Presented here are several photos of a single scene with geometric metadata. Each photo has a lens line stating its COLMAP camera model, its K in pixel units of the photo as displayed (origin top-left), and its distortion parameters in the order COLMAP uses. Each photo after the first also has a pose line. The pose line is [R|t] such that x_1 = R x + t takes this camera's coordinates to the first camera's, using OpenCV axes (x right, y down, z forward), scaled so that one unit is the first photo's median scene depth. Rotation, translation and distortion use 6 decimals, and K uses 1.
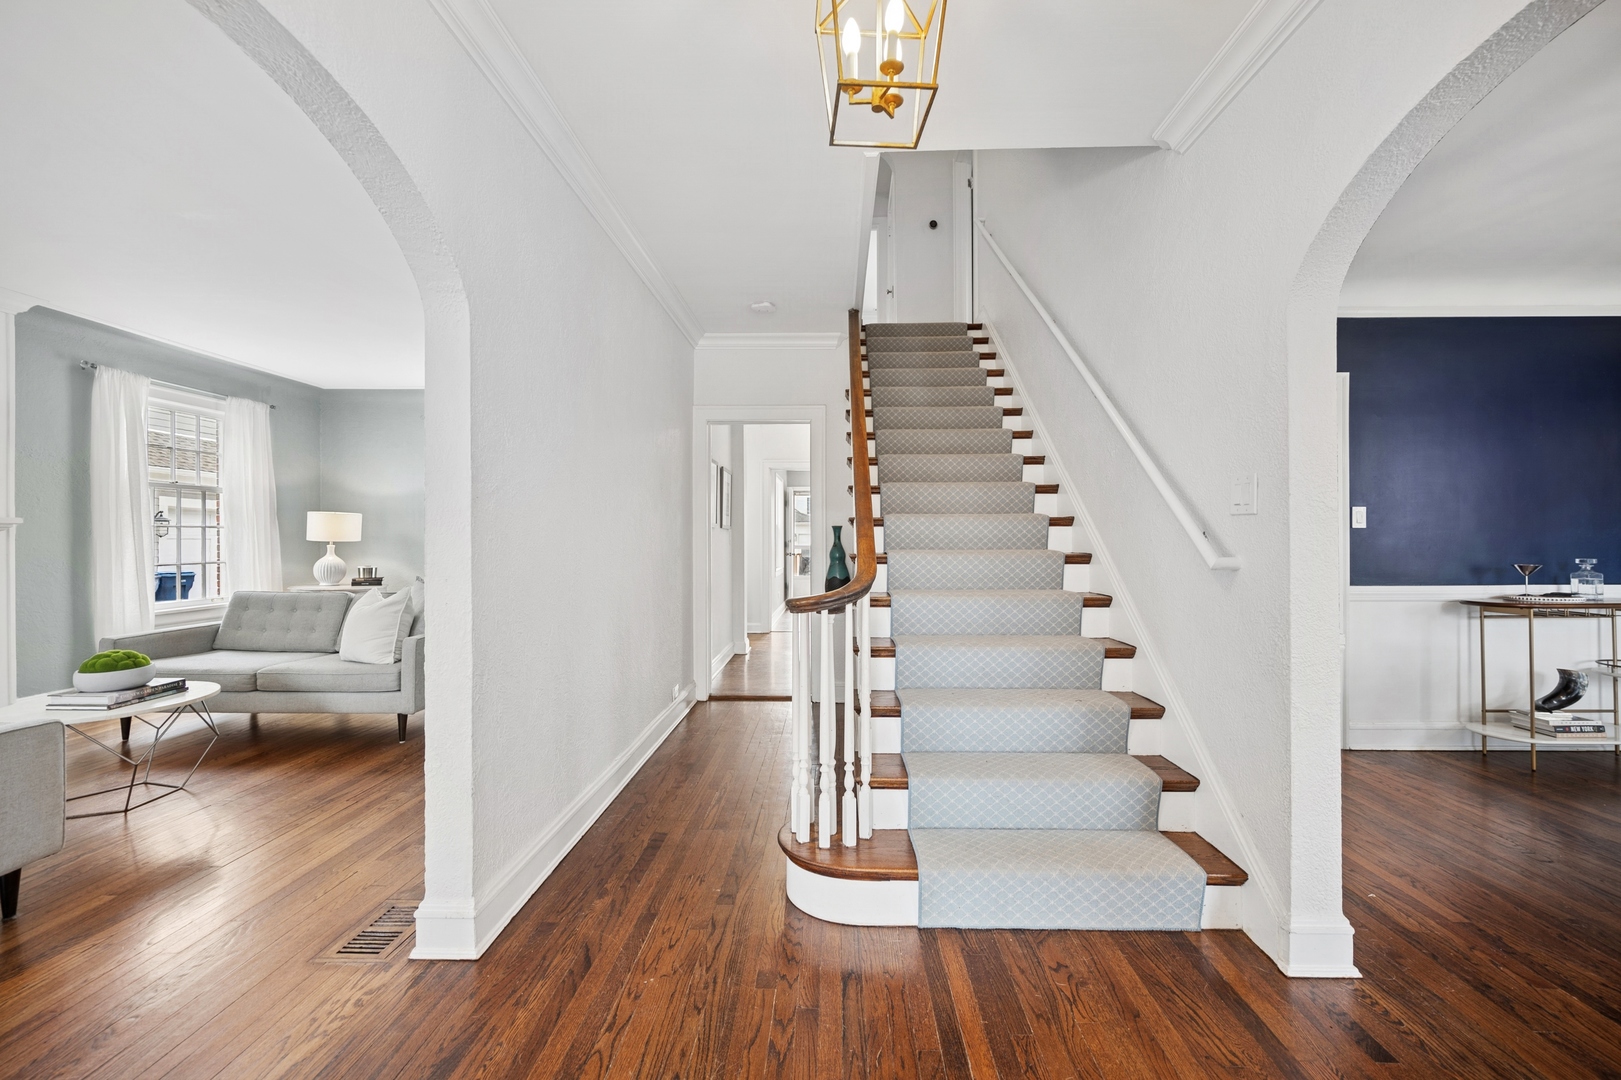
lens RADIAL K [[644.1, 0, 821.9], [0, 644.1, 535.8], [0, 0, 1]] dist [-0.000792, 0.000577]
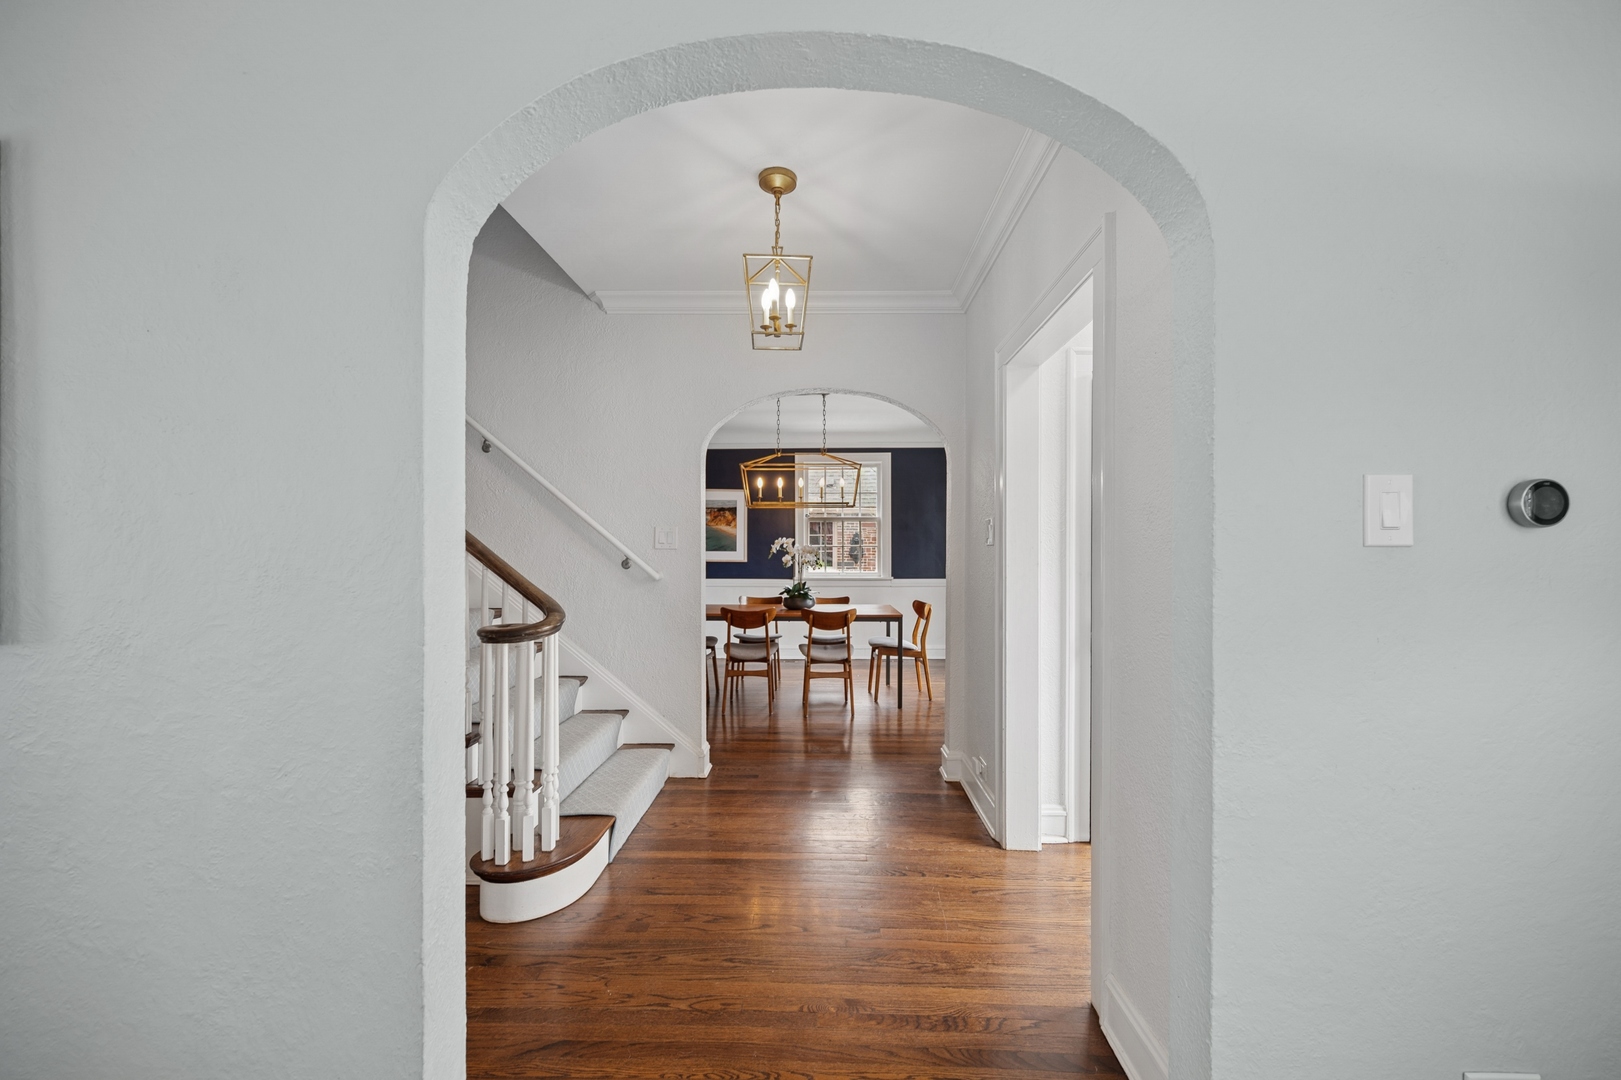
lens RADIAL K [[644.1, 0, 809.5], [0, 644.1, 550.7], [0, 0, 1]] dist [-0.000792, 0.000577]
pose [[0.007814, -0.000192, 0.999969, -0.683570], [-0.008098, 0.999967, 0.000255, -0.018921], [-0.999937, -0.008100, 0.007812, 0.345872]]
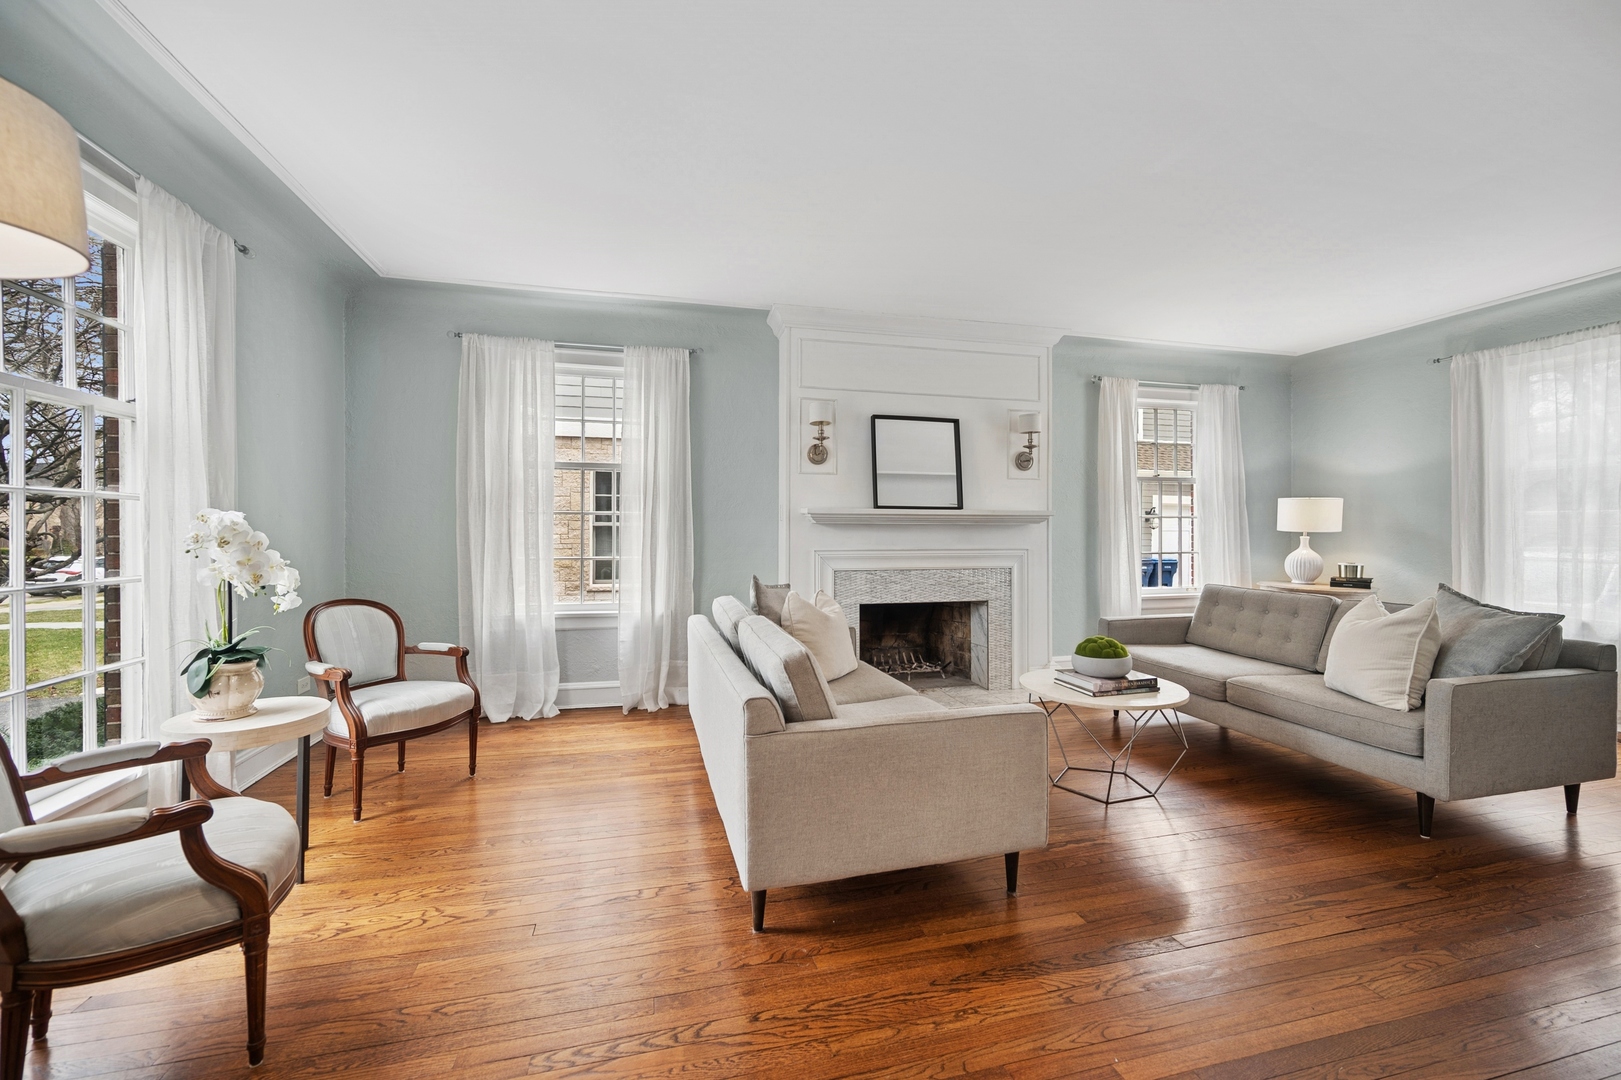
lens RADIAL K [[644.1, 0, 807.1], [0, 644.1, 532.1], [0, 0, 1]] dist [-0.000792, 0.000577]
pose [[0.269679, 0.003649, -0.962943, -0.216774], [0.001646, 0.999990, 0.004250, 0.007295], [0.962949, -0.002731, 0.269671, 0.247206]]
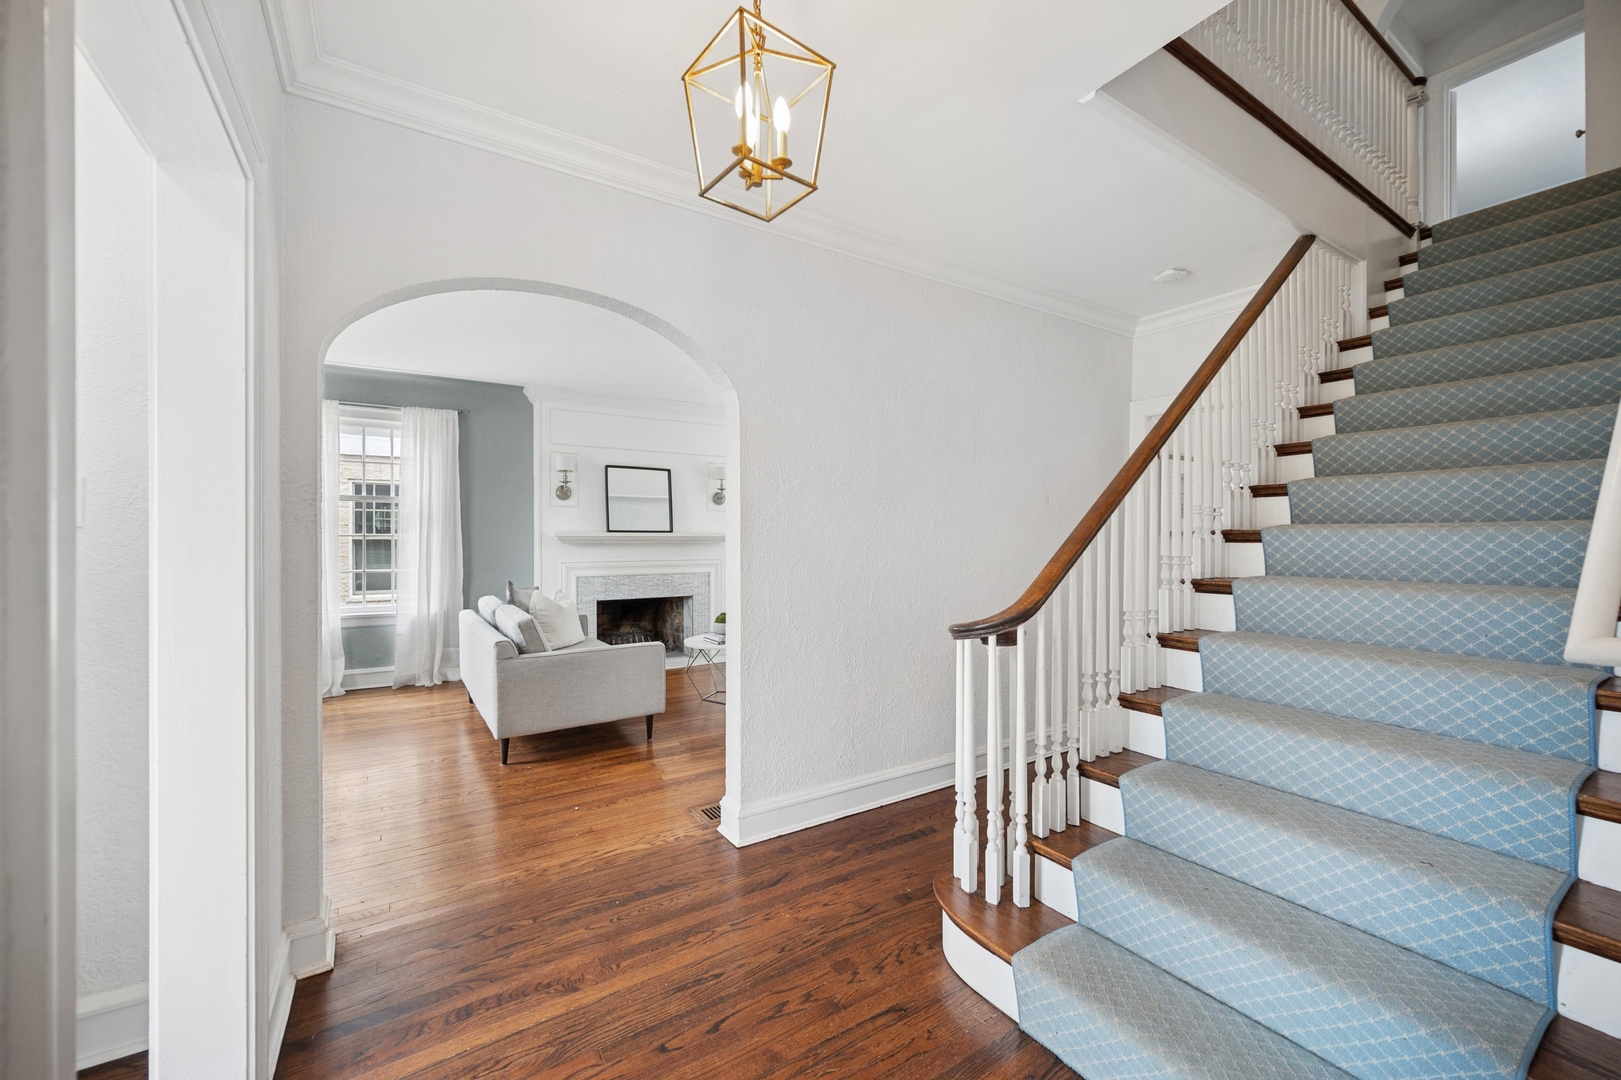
lens RADIAL K [[644.1, 0, 815.1], [0, 644.1, 541.6], [0, 0, 1]] dist [-0.000792, 0.000577]
pose [[0.567822, 0.006715, -0.823124, 0.407366], [0.002337, 0.999950, 0.009770, -0.024035], [0.823148, -0.007471, 0.567777, 0.176783]]
